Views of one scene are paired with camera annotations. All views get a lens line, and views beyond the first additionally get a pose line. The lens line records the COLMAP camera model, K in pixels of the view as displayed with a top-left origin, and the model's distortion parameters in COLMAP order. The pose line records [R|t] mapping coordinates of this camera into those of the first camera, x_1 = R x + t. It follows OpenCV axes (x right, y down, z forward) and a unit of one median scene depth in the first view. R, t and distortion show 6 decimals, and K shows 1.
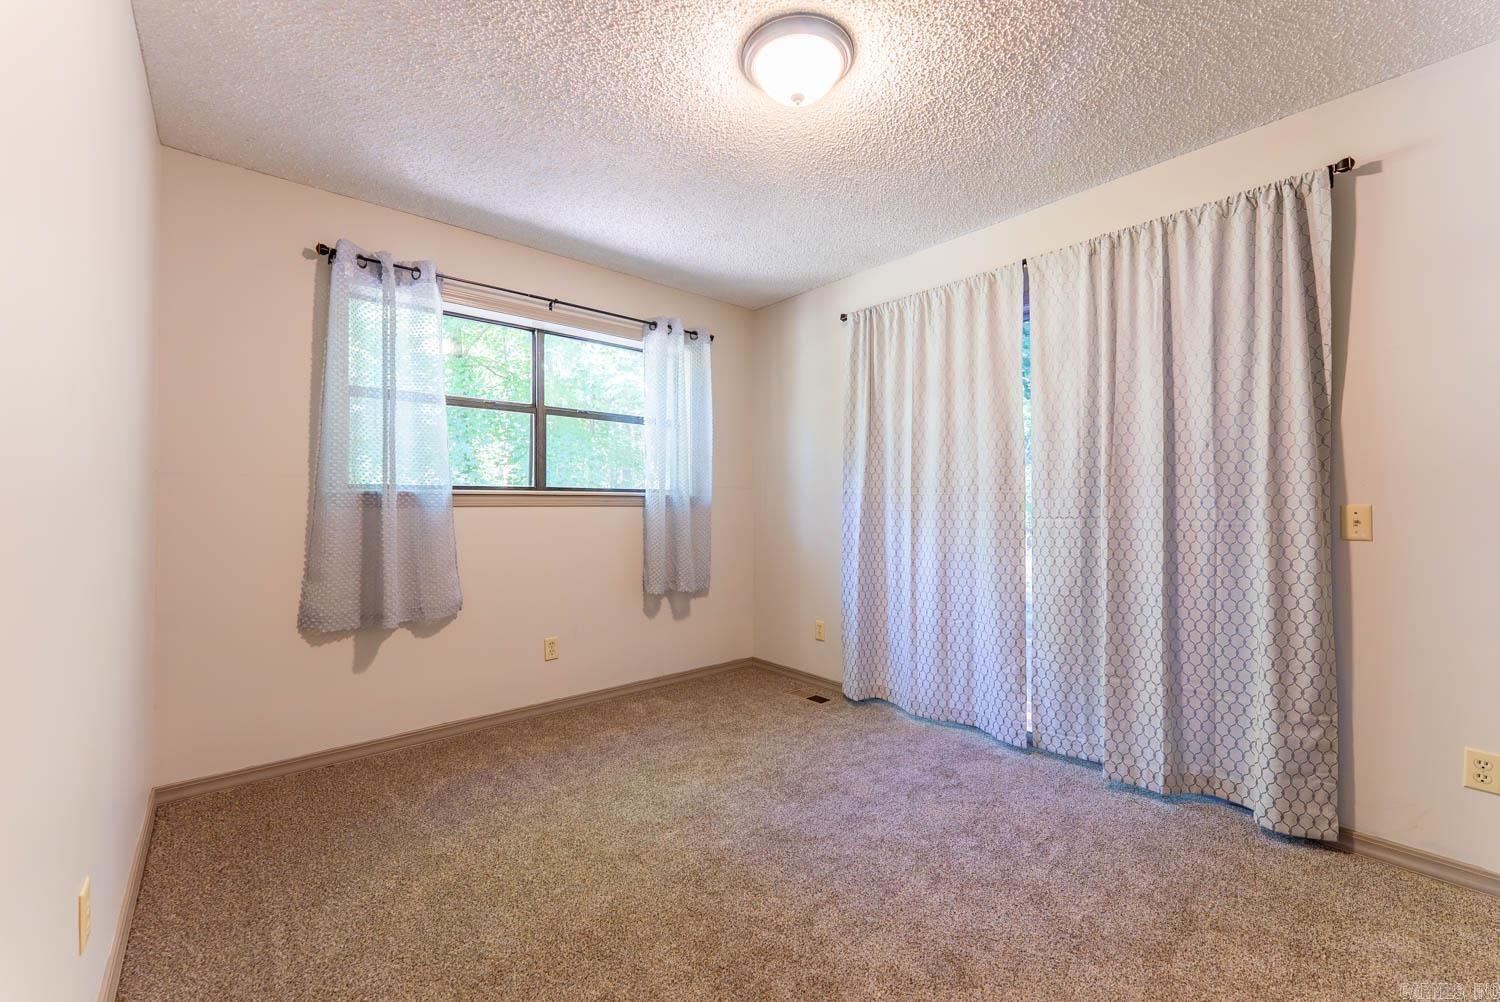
lens RADIAL K [[627.4, 0, 743.4], [0, 627.4, 501.4], [0, 0, 1]] dist [0.000759, -0.000305]
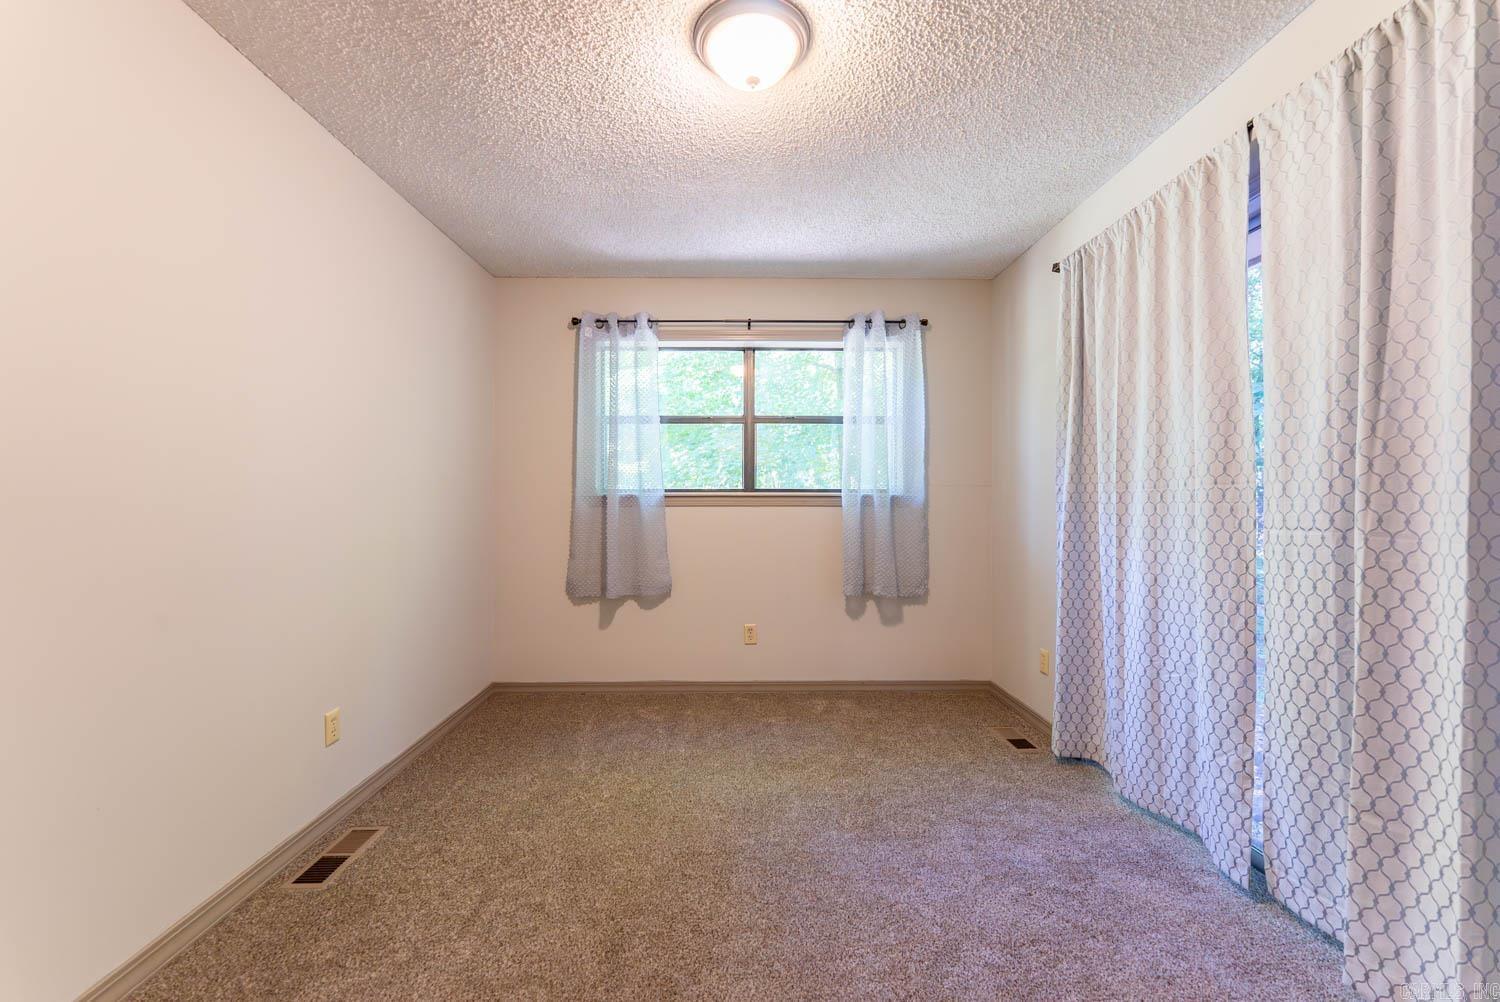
lens RADIAL K [[627.4, 0, 743.4], [0, 627.4, 501.4], [0, 0, 1]] dist [0.000759, -0.000305]
pose [[0.750109, -0.000931, -0.661313, 0.445461], [0.002551, 0.999996, 0.001486, -0.002297], [0.661309, -0.002802, 0.750108, 0.170401]]
